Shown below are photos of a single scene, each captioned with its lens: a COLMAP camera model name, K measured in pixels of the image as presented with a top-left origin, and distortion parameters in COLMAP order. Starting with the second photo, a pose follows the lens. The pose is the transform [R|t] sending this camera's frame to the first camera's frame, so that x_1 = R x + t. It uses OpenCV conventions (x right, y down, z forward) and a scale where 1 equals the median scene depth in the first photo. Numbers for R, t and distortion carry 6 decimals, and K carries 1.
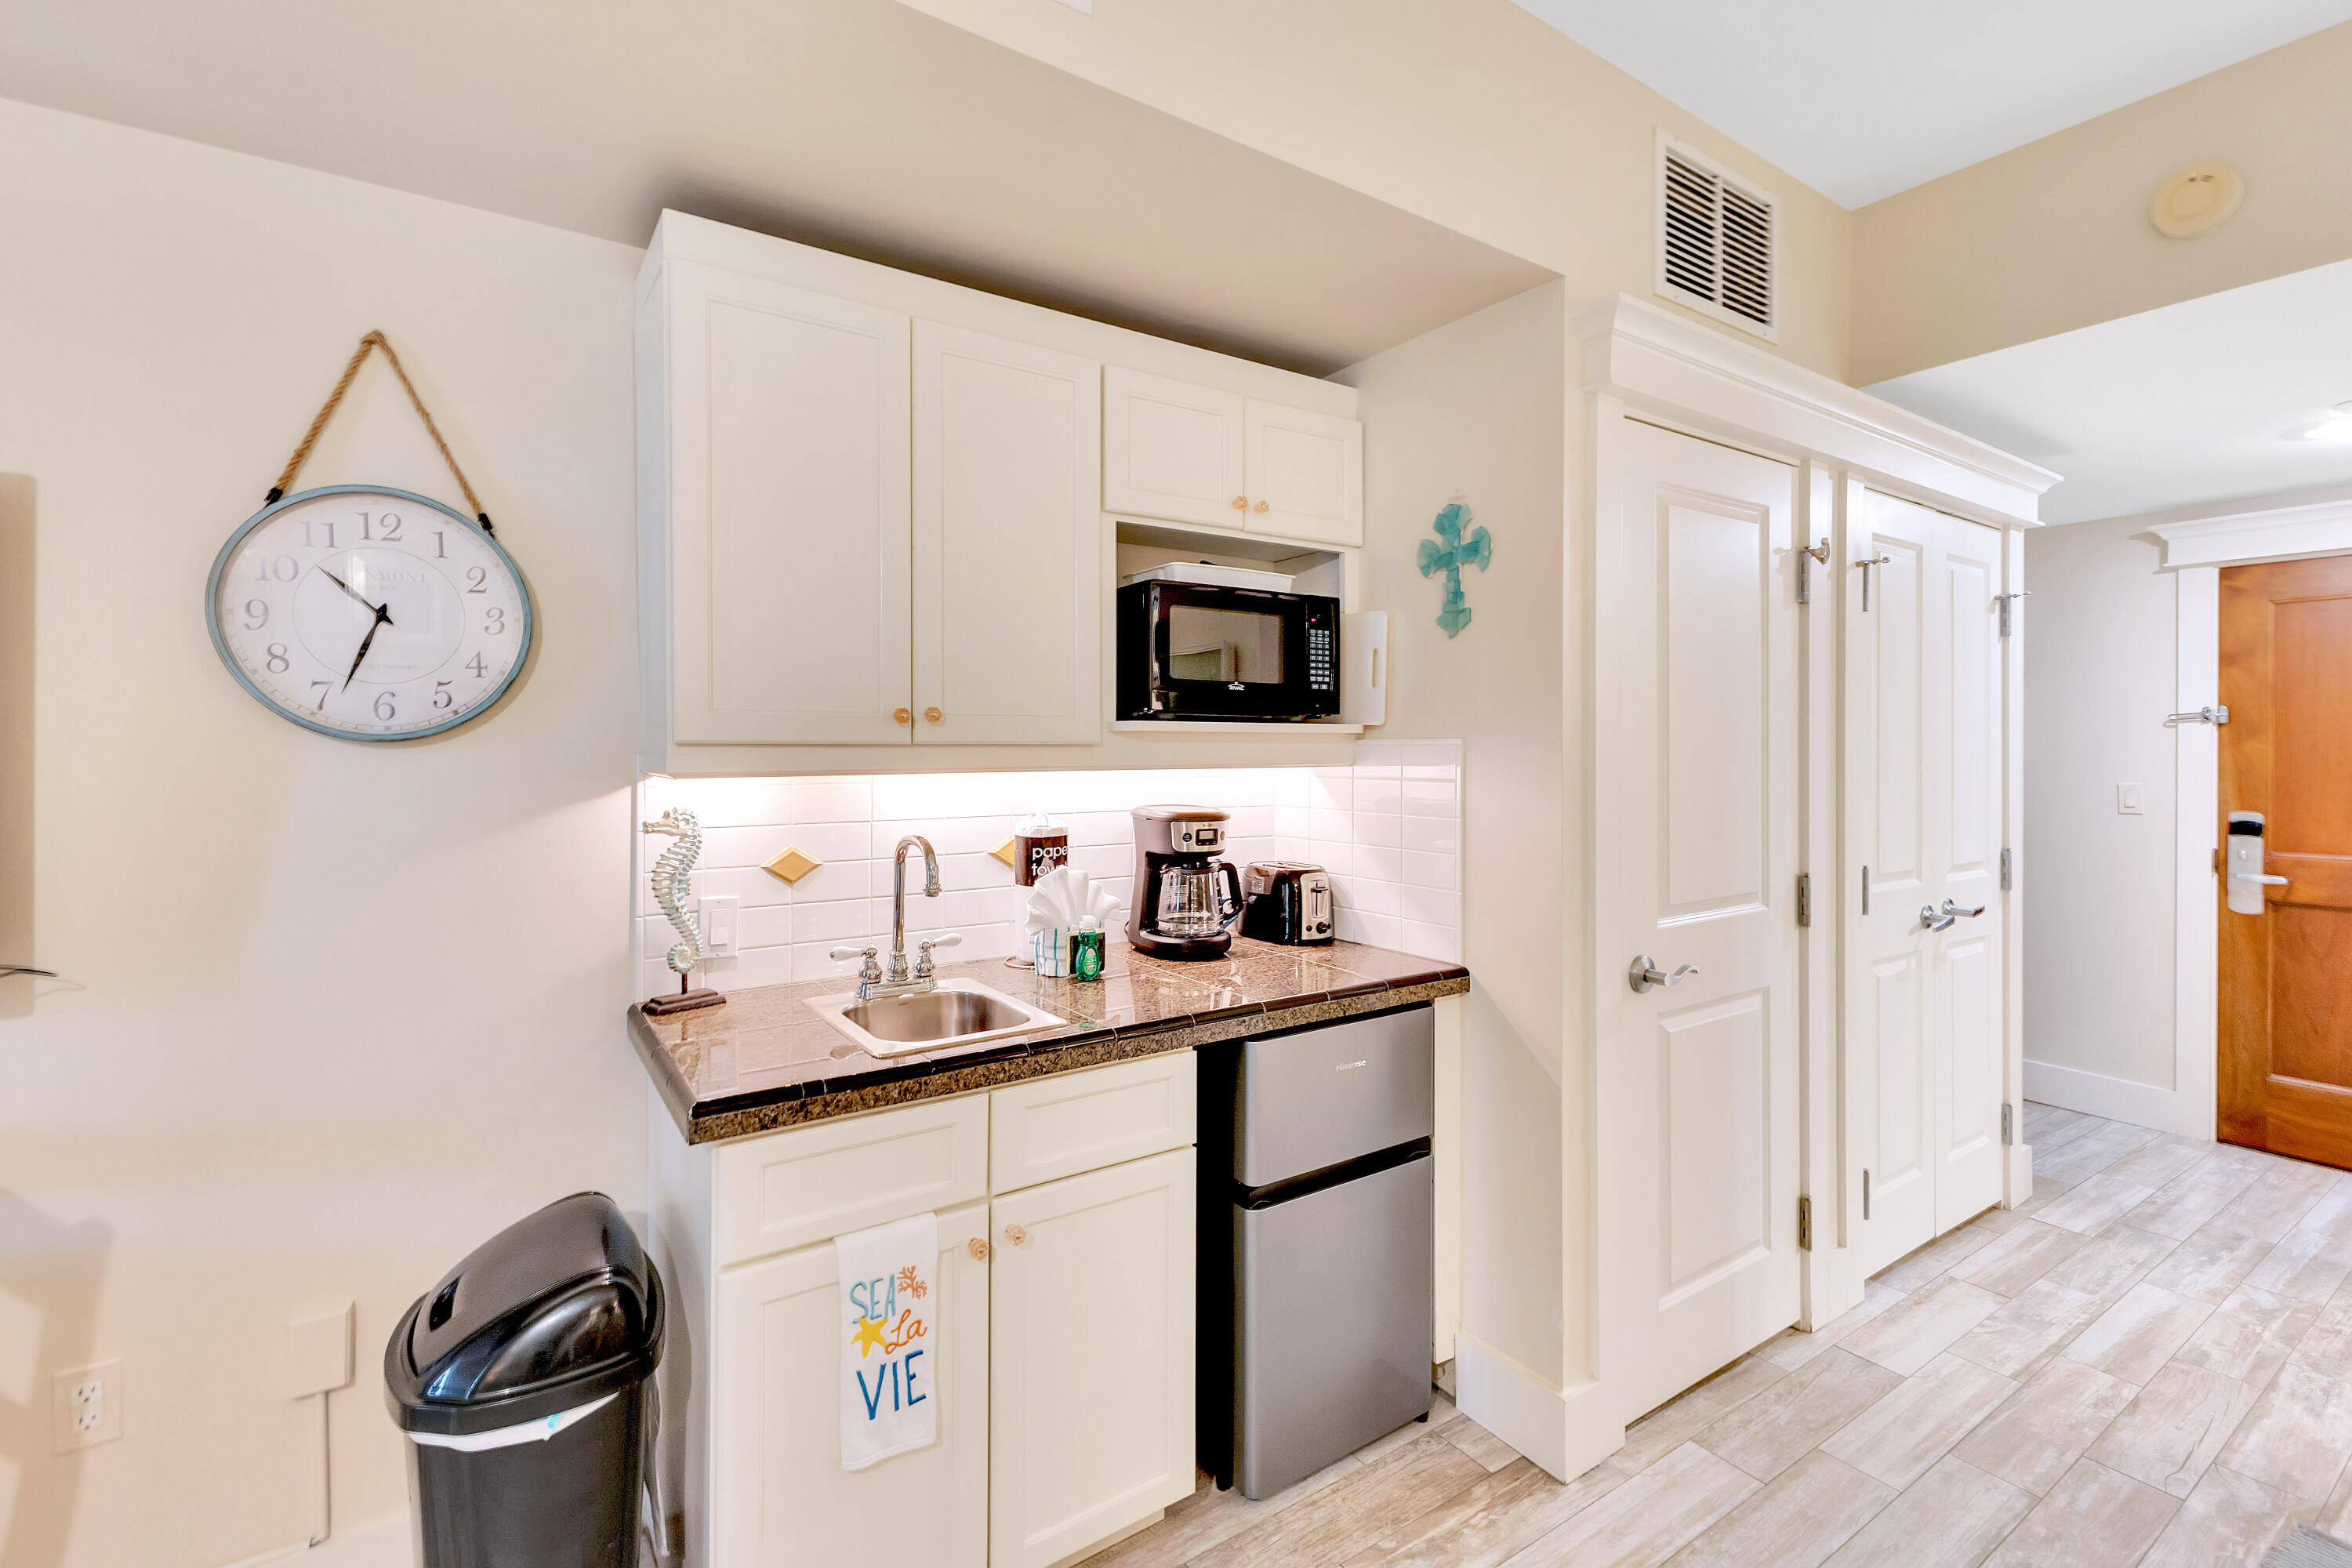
lens RADIAL K [[1040.7, 0, 1192.8], [0, 1040.7, 760.4], [0, 0, 1]] dist [0.019745, -0.006315]
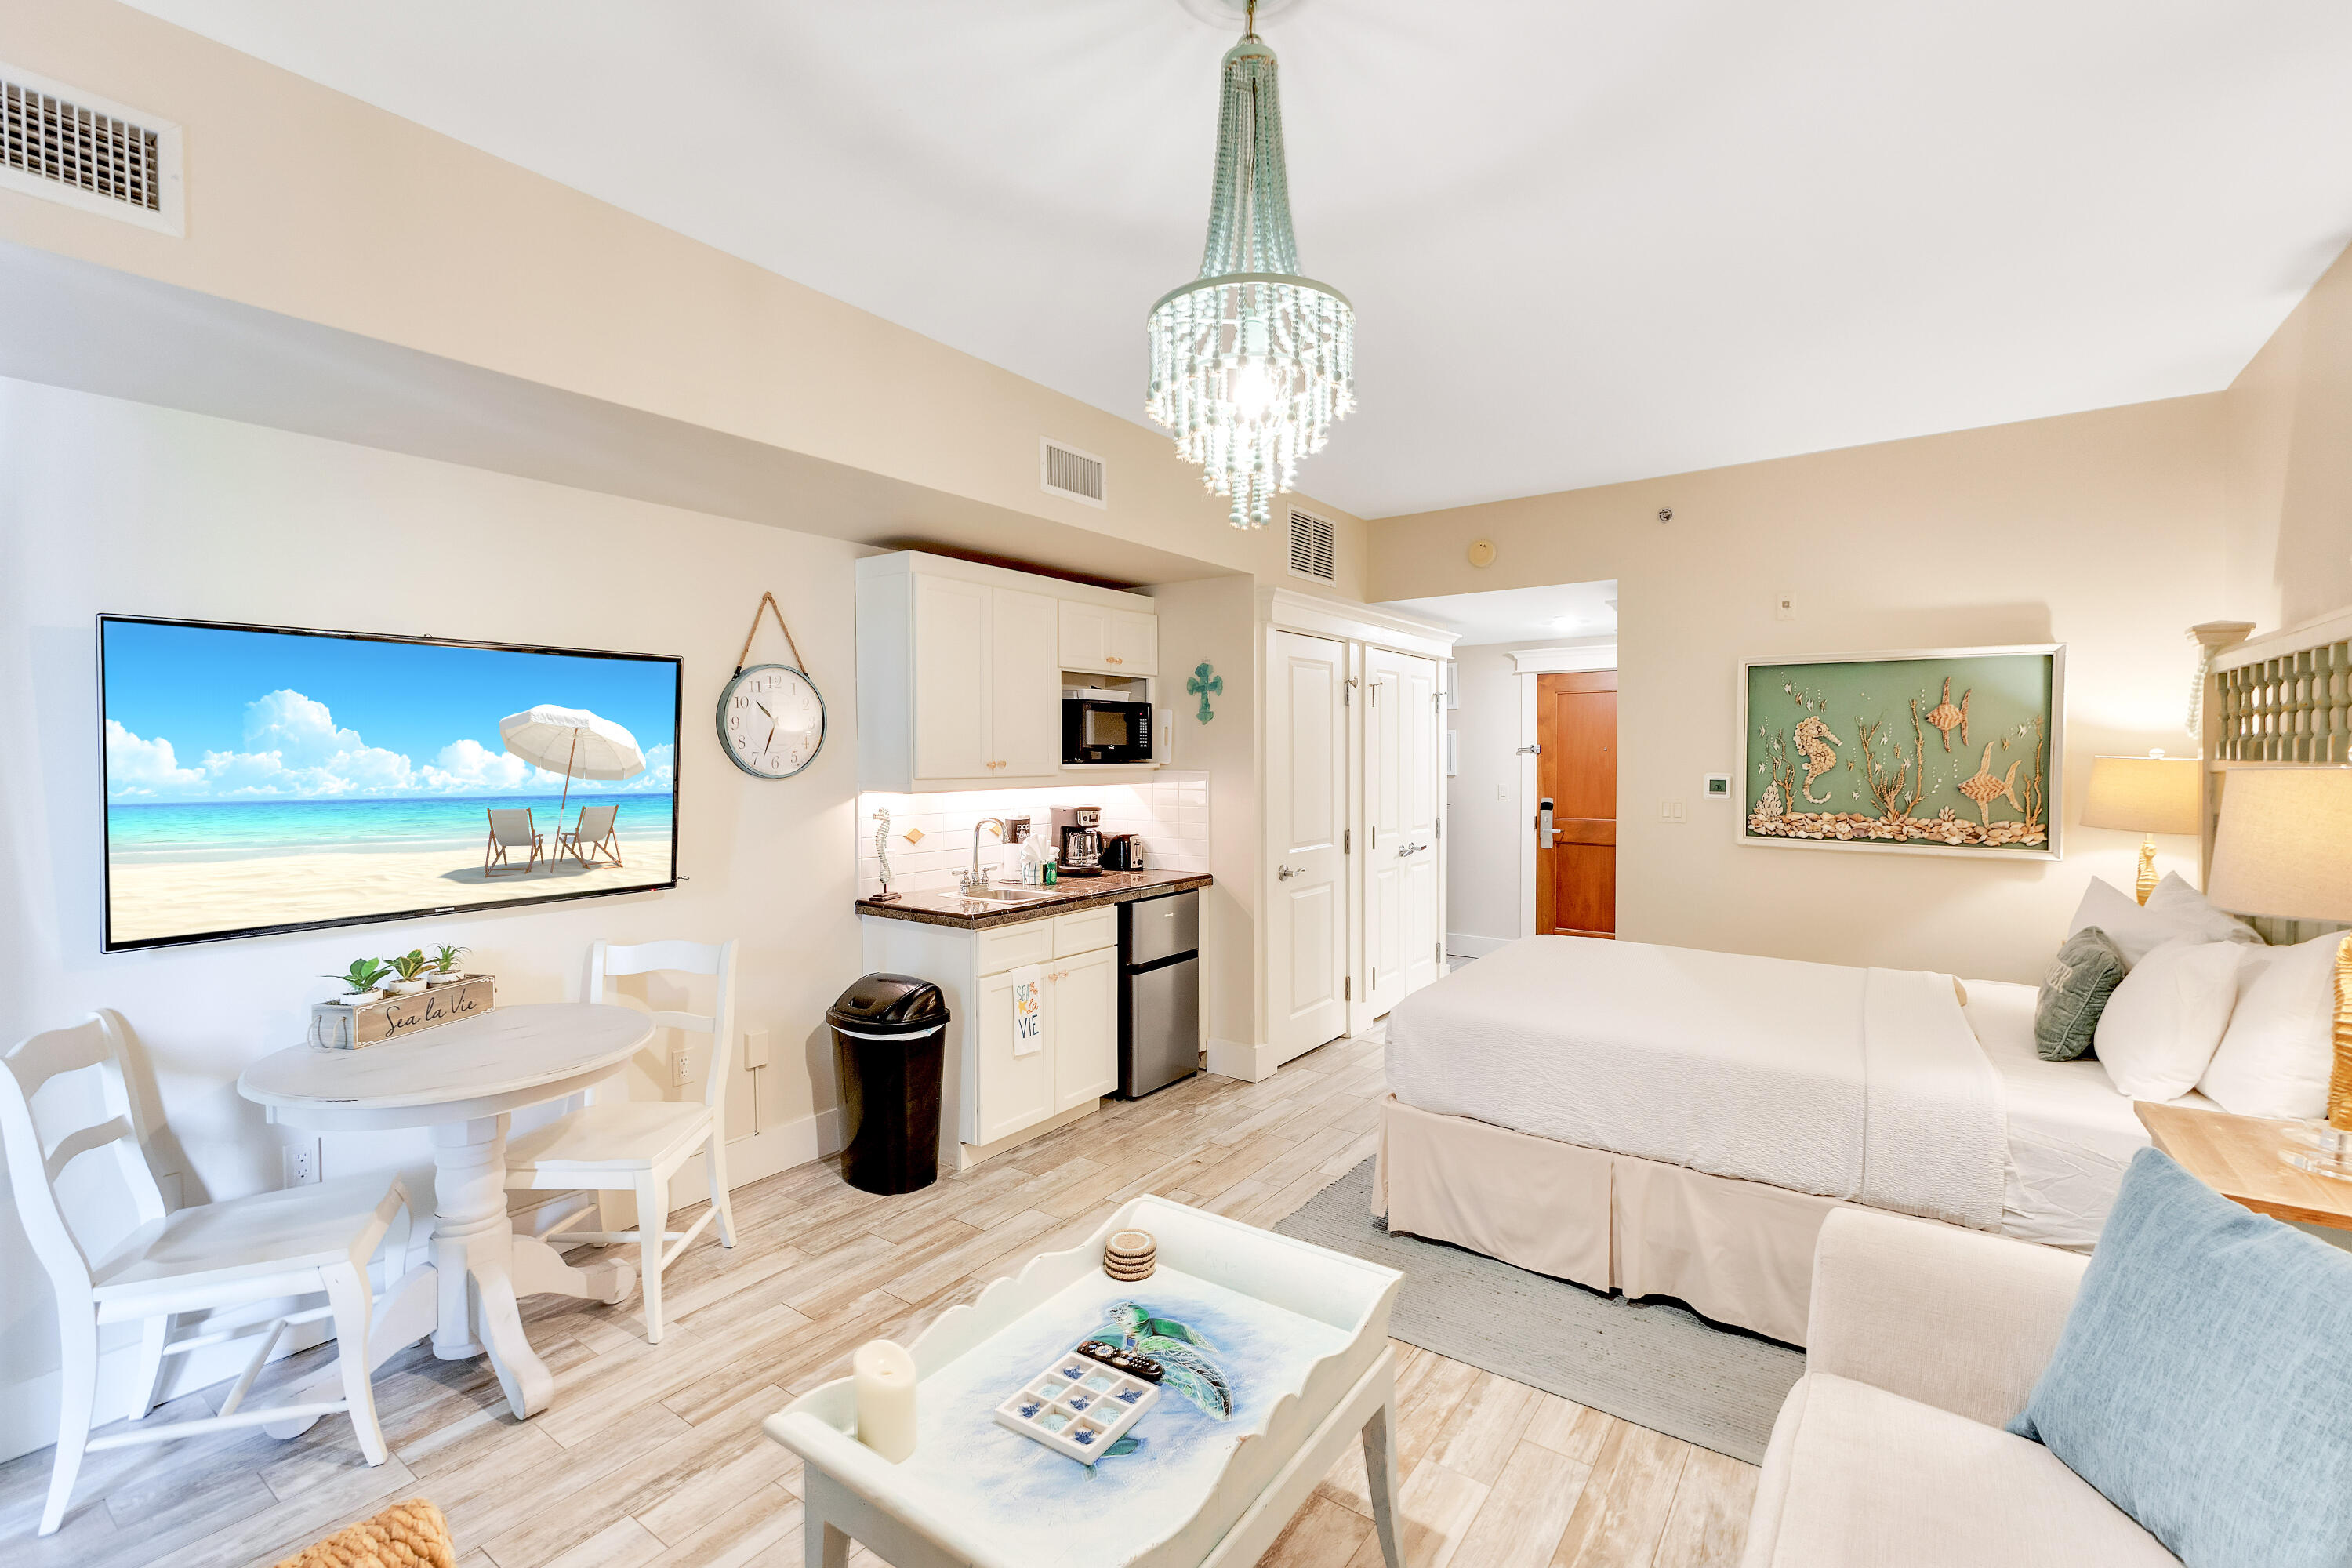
lens RADIAL K [[1040.7, 0, 1187.4], [0, 1040.7, 788.6], [0, 0, 1]] dist [0.019745, -0.006315]
pose [[0.938477, -0.014199, 0.345050, -0.545153], [0.005902, 0.999668, 0.025084, -0.037364], [-0.345292, -0.021504, 0.938249, -1.049688]]
